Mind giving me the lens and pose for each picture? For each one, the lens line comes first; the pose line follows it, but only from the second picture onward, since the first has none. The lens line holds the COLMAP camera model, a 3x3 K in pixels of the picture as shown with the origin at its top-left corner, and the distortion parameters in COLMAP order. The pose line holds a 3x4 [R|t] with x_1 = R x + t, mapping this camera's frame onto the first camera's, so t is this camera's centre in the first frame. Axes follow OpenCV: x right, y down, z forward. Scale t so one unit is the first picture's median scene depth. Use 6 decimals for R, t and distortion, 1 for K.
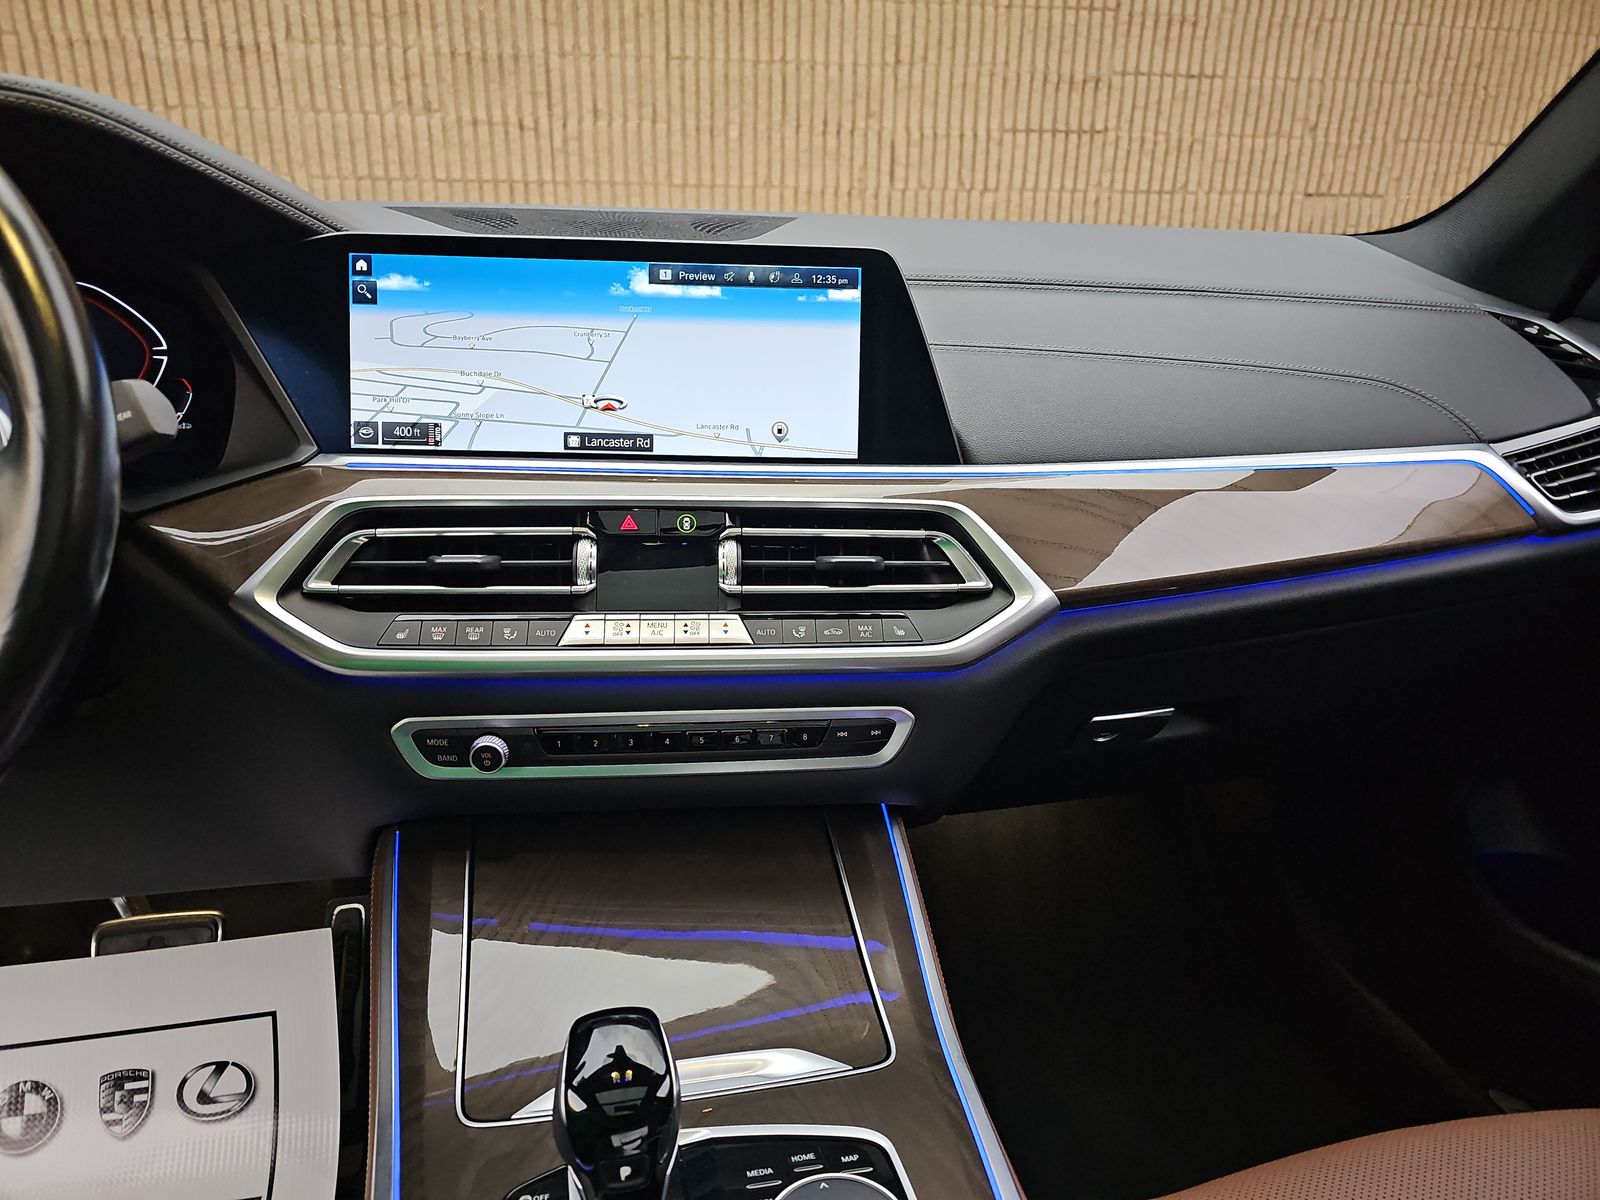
lens RADIAL K [[1069.1, 0, 800.0], [0, 1069.1, 600.0], [0, 0, 1]] dist [0.048354, -0.066924]
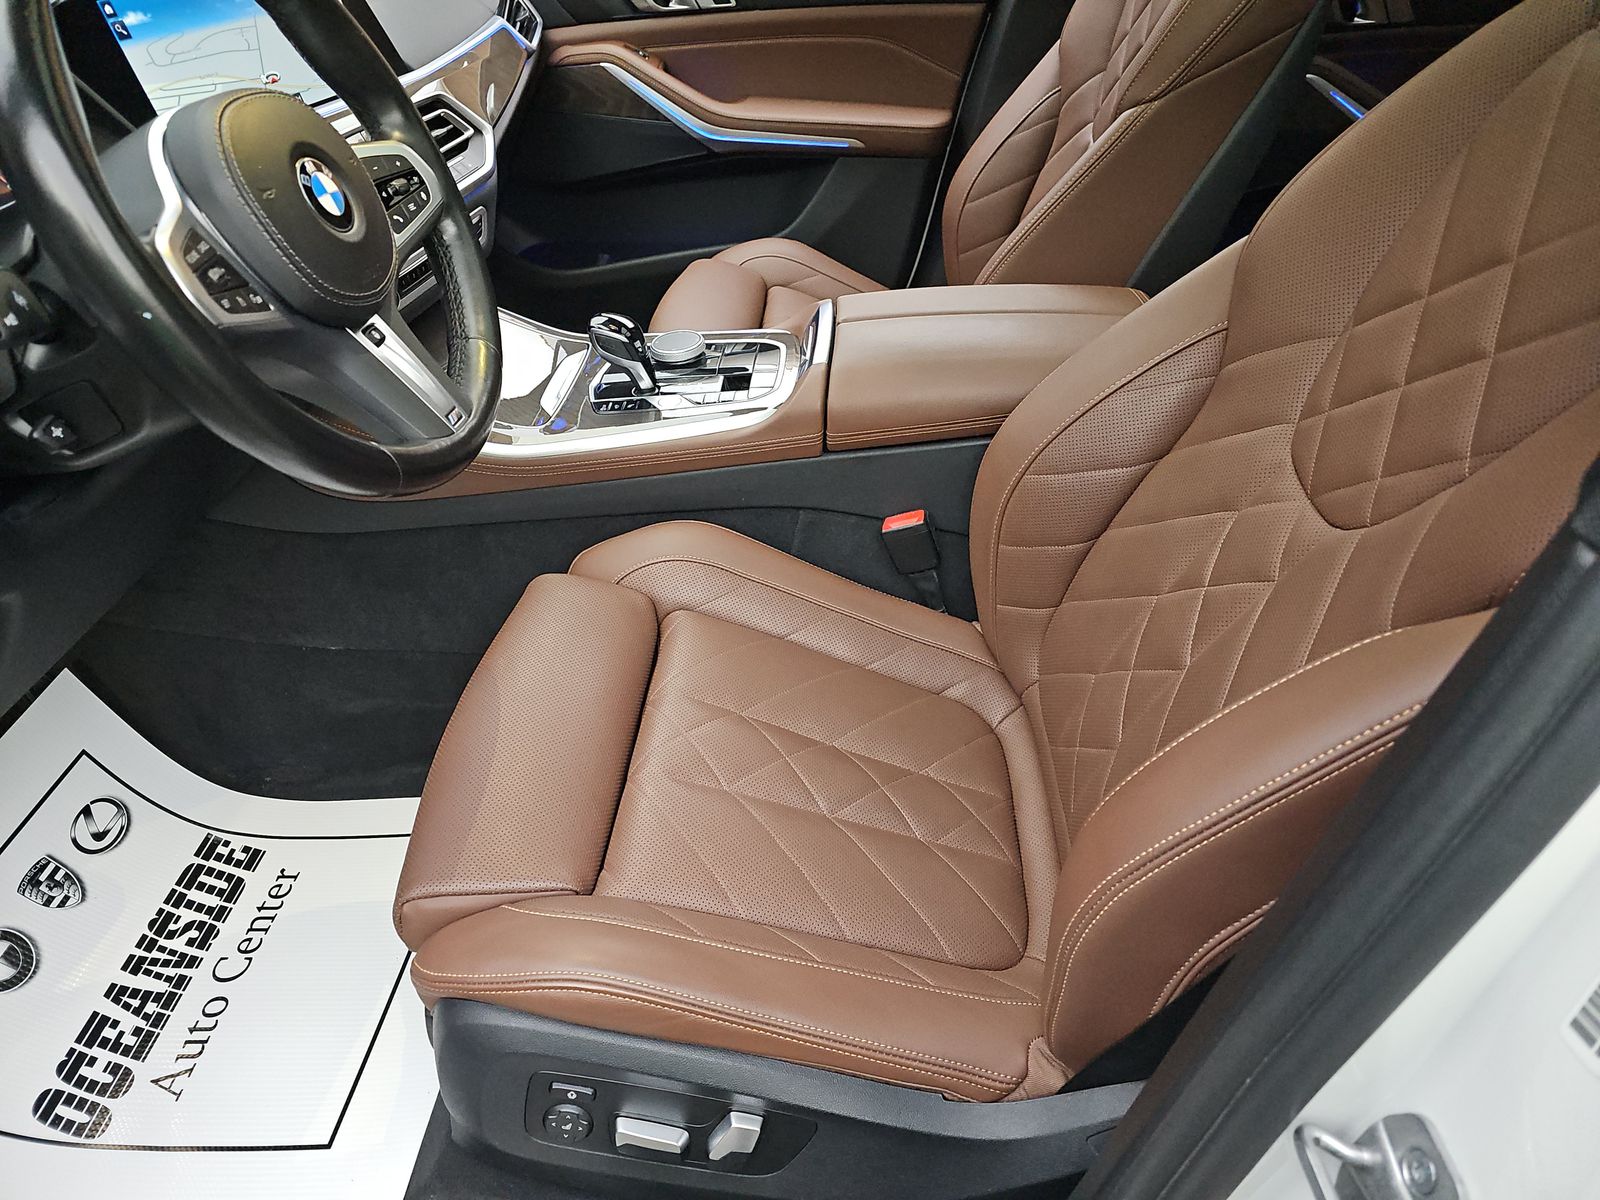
lens RADIAL K [[1069.1, 0, 800.0], [0, 1069.1, 600.0], [0, 0, 1]] dist [0.048354, -0.066924]
pose [[0.296252, -0.583778, 0.755935, -1.436619], [0.298400, 0.808417, 0.507365, -0.130126], [-0.907299, 0.075263, 0.413695, -0.219359]]
